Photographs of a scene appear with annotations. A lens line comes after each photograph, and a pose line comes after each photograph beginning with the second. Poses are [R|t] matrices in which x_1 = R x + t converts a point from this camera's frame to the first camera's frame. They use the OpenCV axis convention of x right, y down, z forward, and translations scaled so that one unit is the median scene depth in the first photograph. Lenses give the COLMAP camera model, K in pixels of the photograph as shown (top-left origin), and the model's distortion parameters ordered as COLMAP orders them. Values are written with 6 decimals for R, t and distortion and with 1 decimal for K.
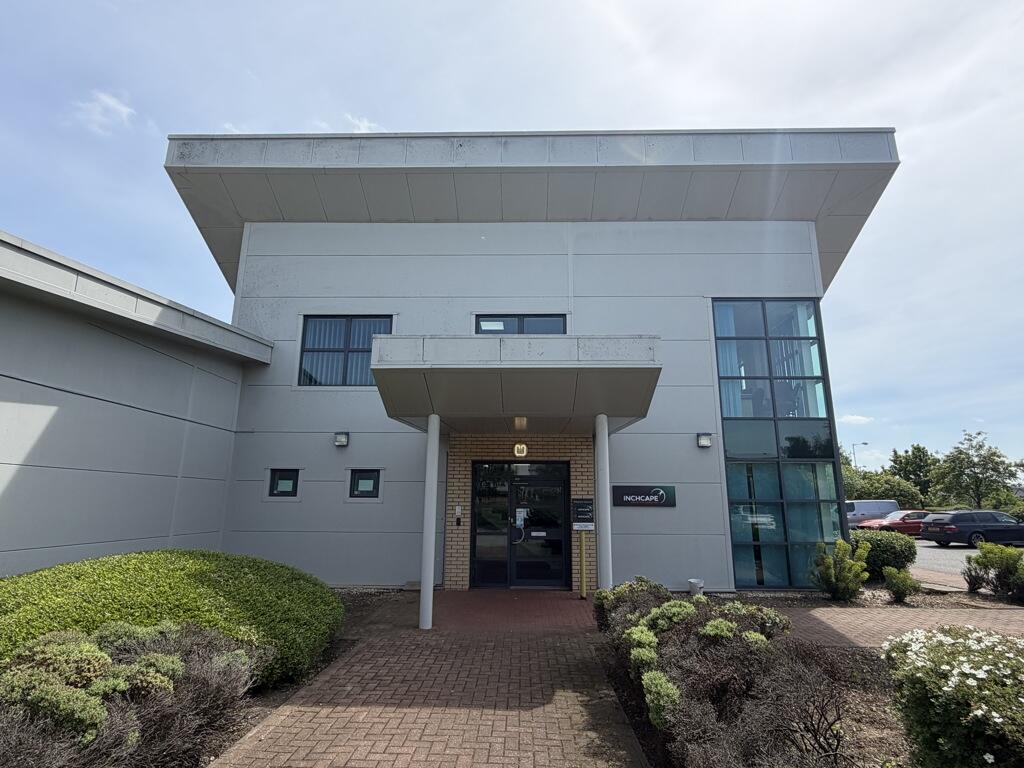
lens RADIAL K [[555.6, 0, 511.4], [0, 555.6, 365.7], [0, 0, 1]] dist [0.003627, 0.000606]
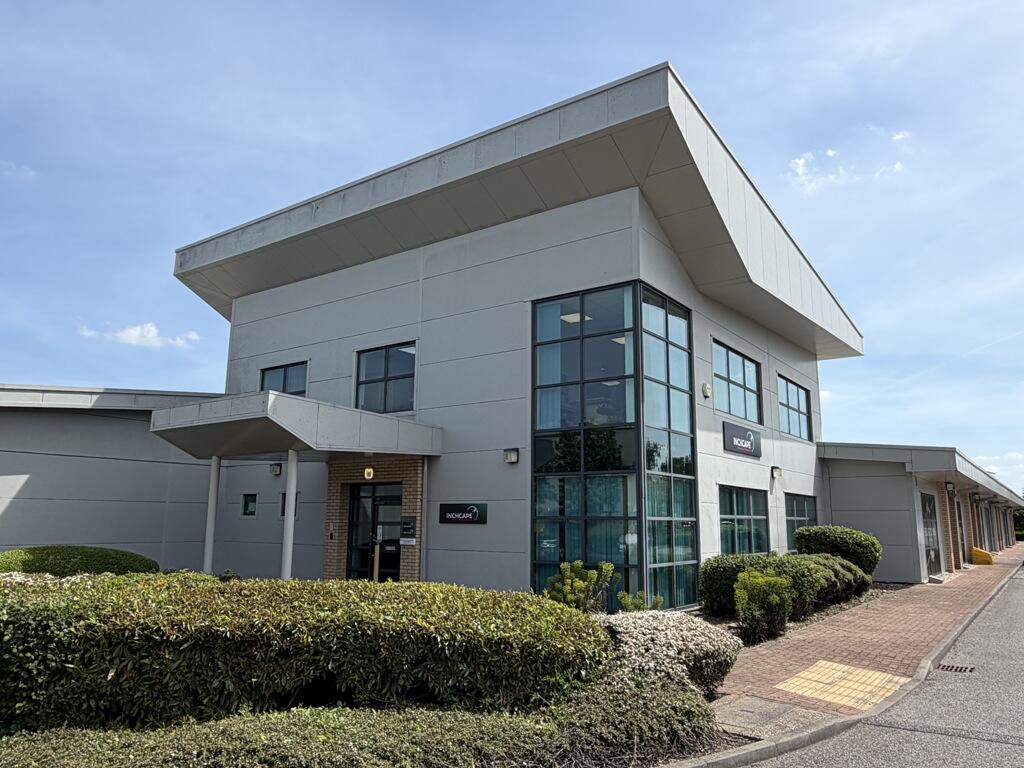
lens RADIAL K [[733.9, 0, 512.0], [0, 733.9, 384.0], [0, 0, 1]] dist [-0.005816, -0.004355]
pose [[0.820785, -0.104095, -0.561673, 1.089695], [0.132279, 0.991166, 0.009610, -0.001643], [0.555711, -0.082185, 0.827303, -0.042074]]
